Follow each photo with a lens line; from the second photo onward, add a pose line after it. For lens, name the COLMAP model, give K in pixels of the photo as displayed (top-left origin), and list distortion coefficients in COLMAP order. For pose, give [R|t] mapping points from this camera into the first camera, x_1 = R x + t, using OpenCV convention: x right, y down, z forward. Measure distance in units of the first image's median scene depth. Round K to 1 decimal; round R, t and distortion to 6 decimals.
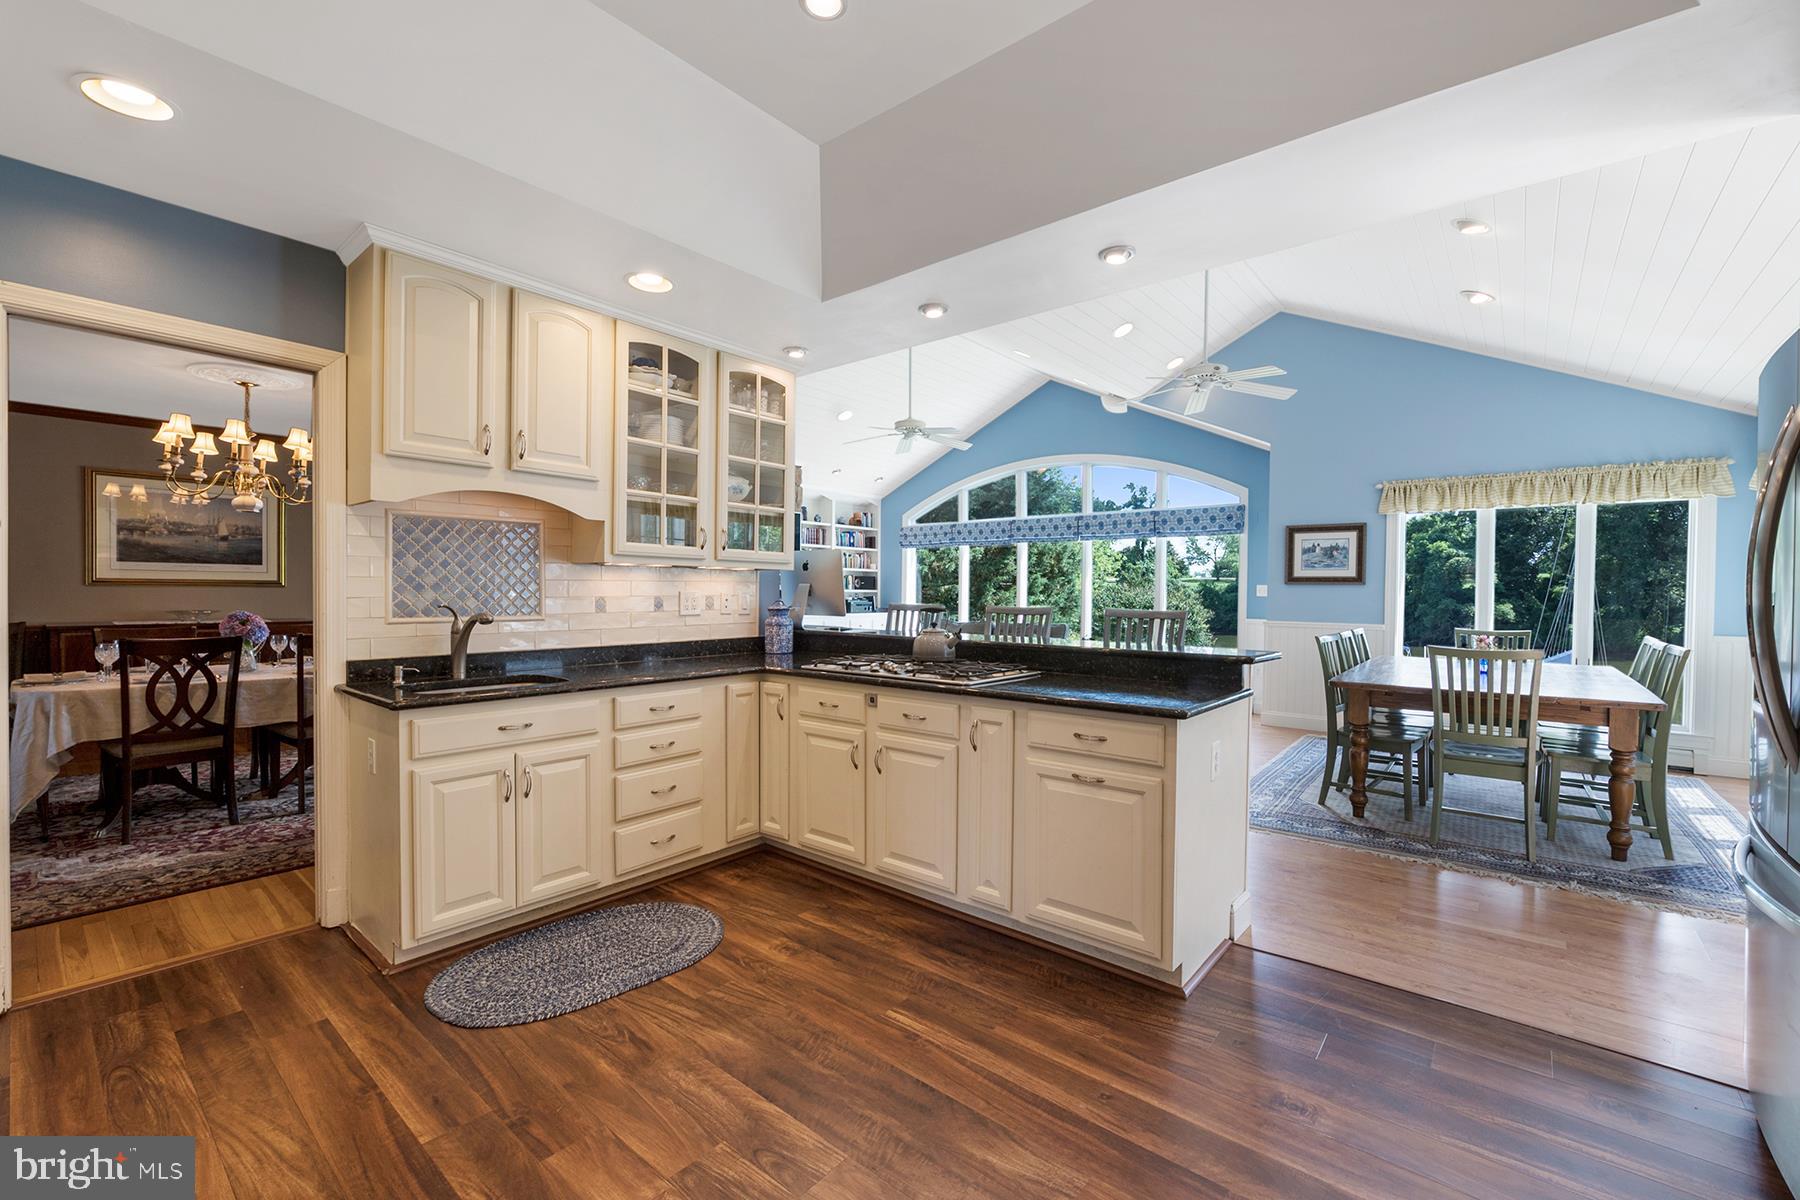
lens RADIAL K [[745.8, 0, 915.6], [0, 745.8, 599.6], [0, 0, 1]] dist [-0.004438, -0.000547]
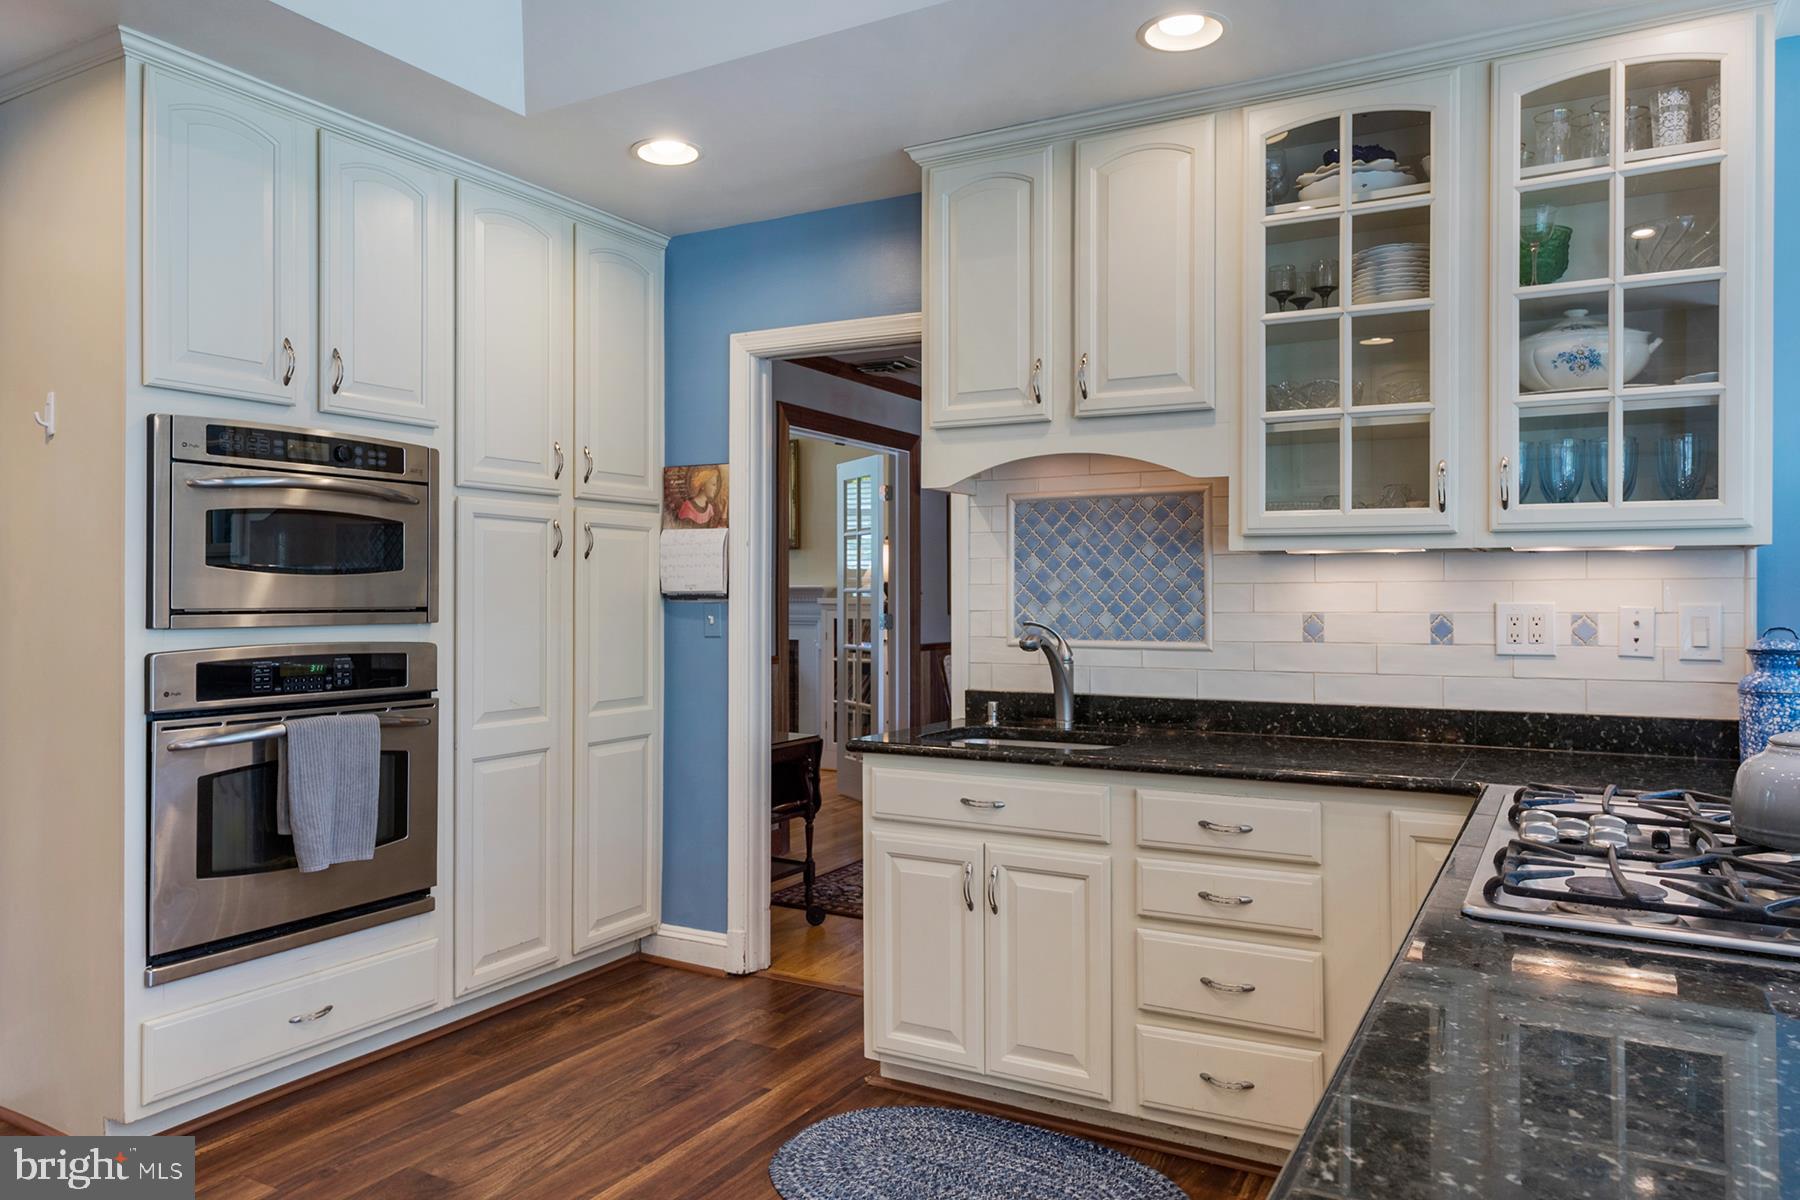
lens RADIAL K [[1239.3, 0, 905.6], [0, 1239.3, 595.7], [0, 0, 1]] dist [0.001800, -0.001253]
pose [[0.165773, -0.007337, -0.986137, 0.470213], [-0.011025, 0.999896, -0.009293, -0.005135], [0.986102, 0.012412, 0.165675, 0.624011]]
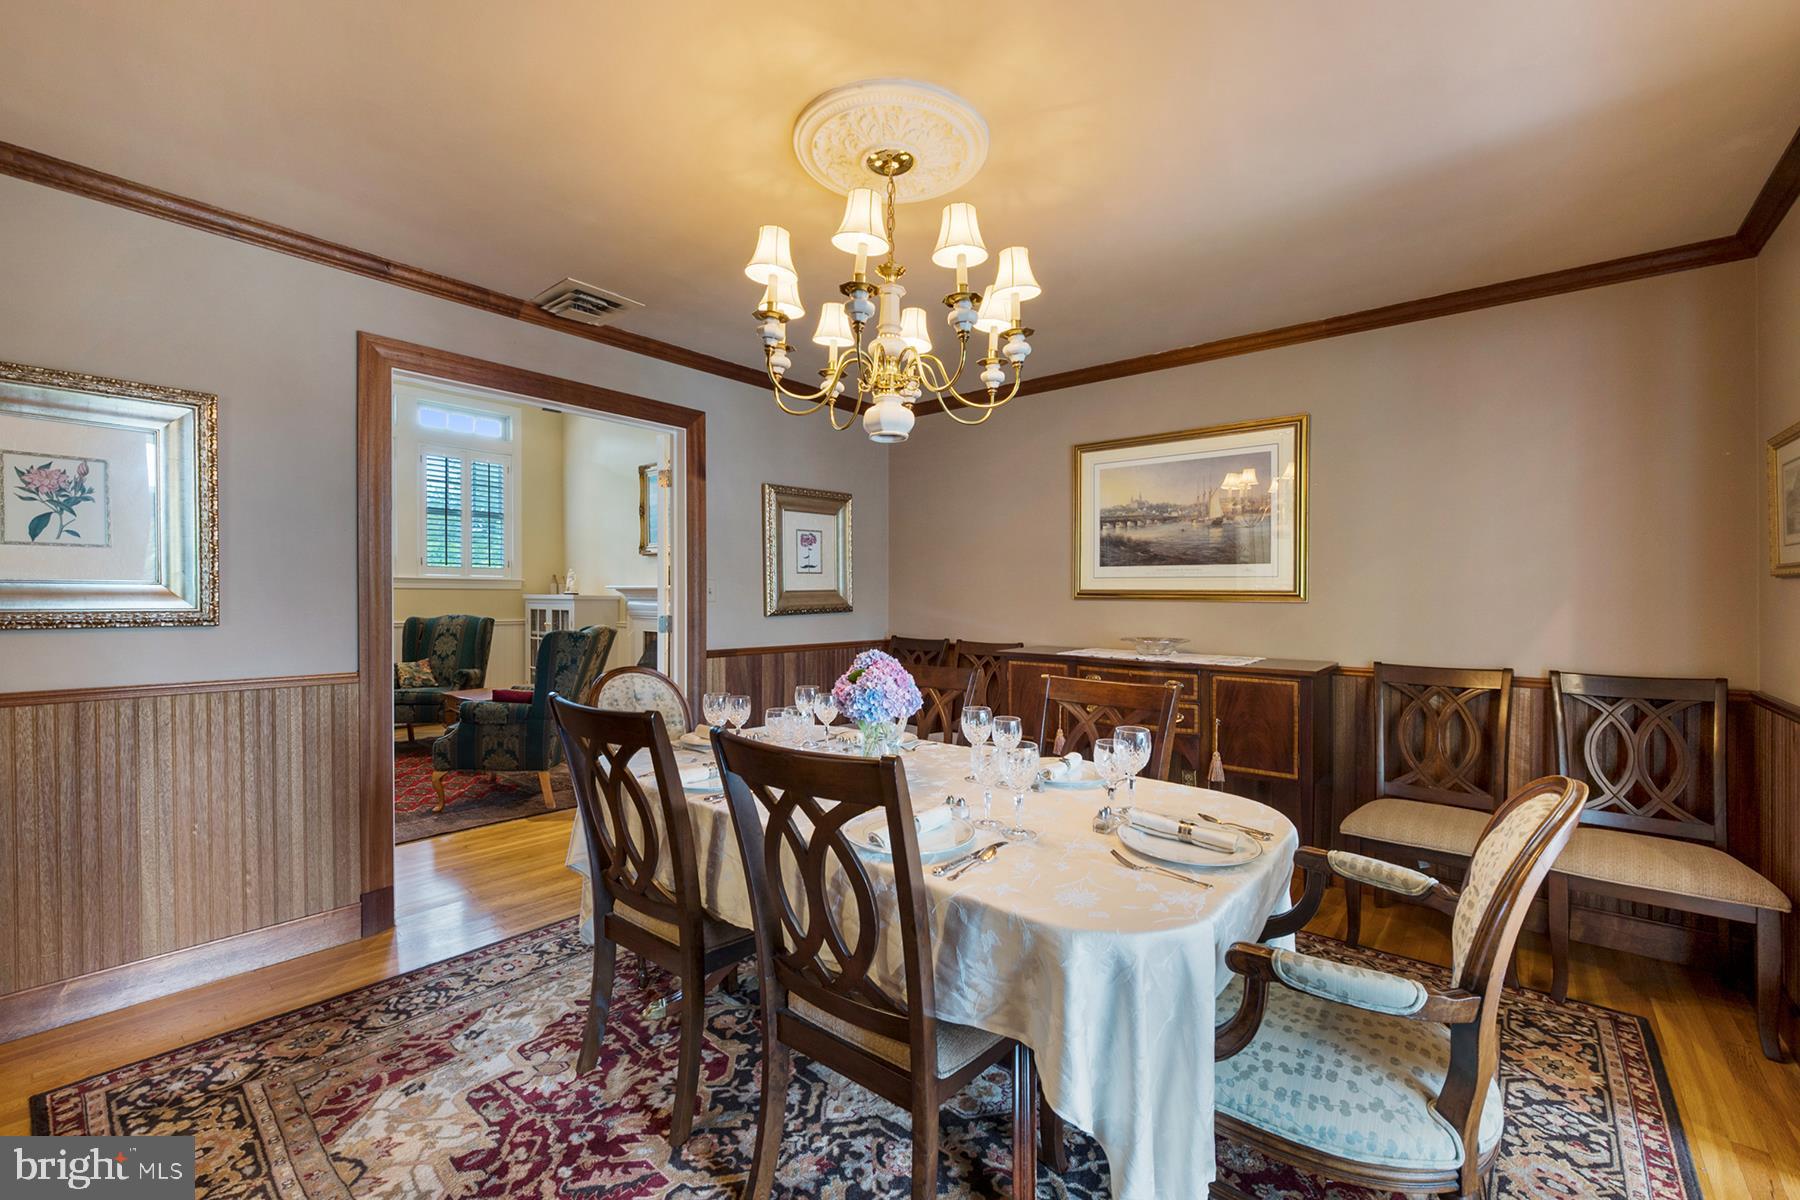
lens RADIAL K [[732.7, 0, 896.5], [0, 732.7, 599.1], [0, 0, 1]] dist [-0.002647, -0.000347]
pose [[-0.017899, -0.001478, -0.999839, -0.554715], [-0.020820, 0.999783, -0.001106, -0.022660], [0.999623, 0.020796, -0.017926, 1.294328]]
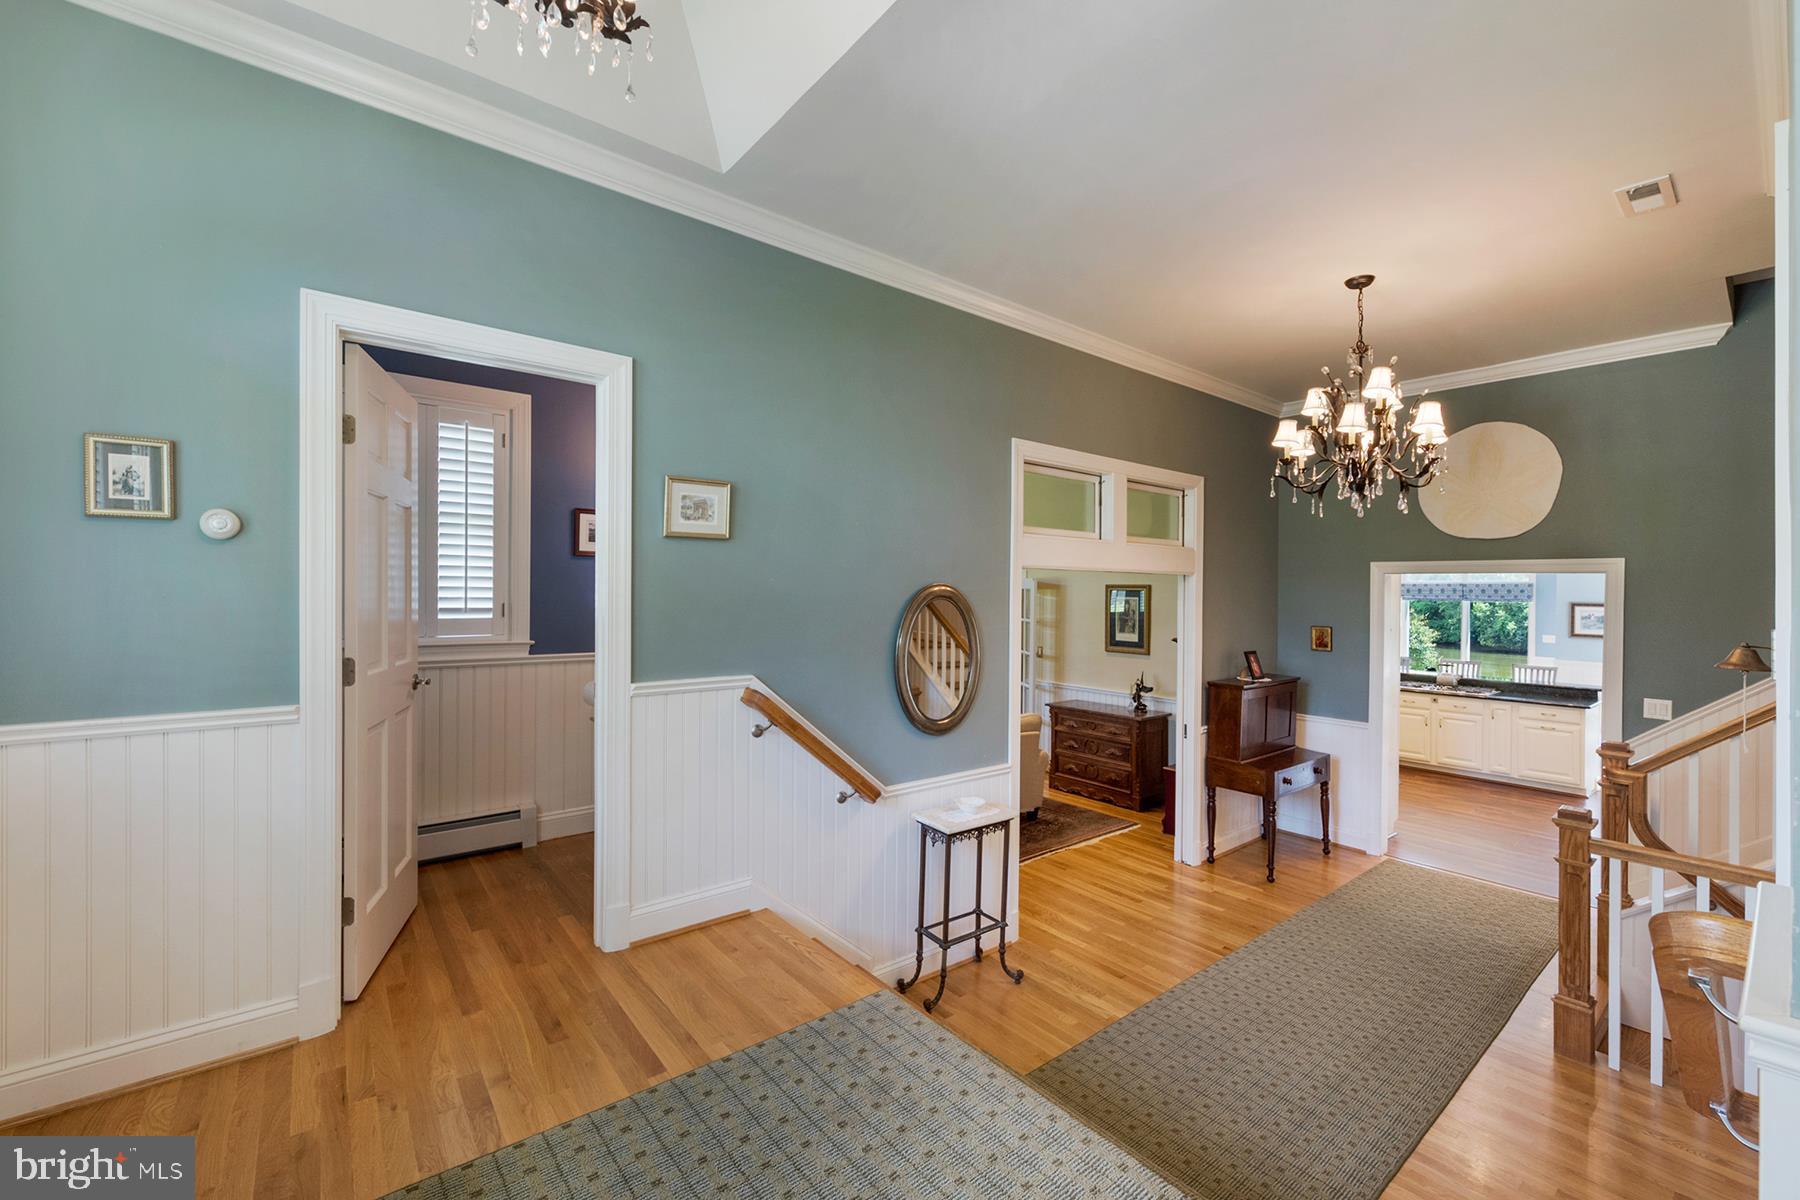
lens RADIAL K [[732.7, 0, 896.5], [0, 732.7, 599.1], [0, 0, 1]] dist [-0.002647, -0.000347]
pose [[0.978317, 0.005803, -0.207032, -1.398710], [-0.006400, 0.999977, -0.002213, -0.210896], [0.207014, 0.003490, 0.978332, -1.986258]]
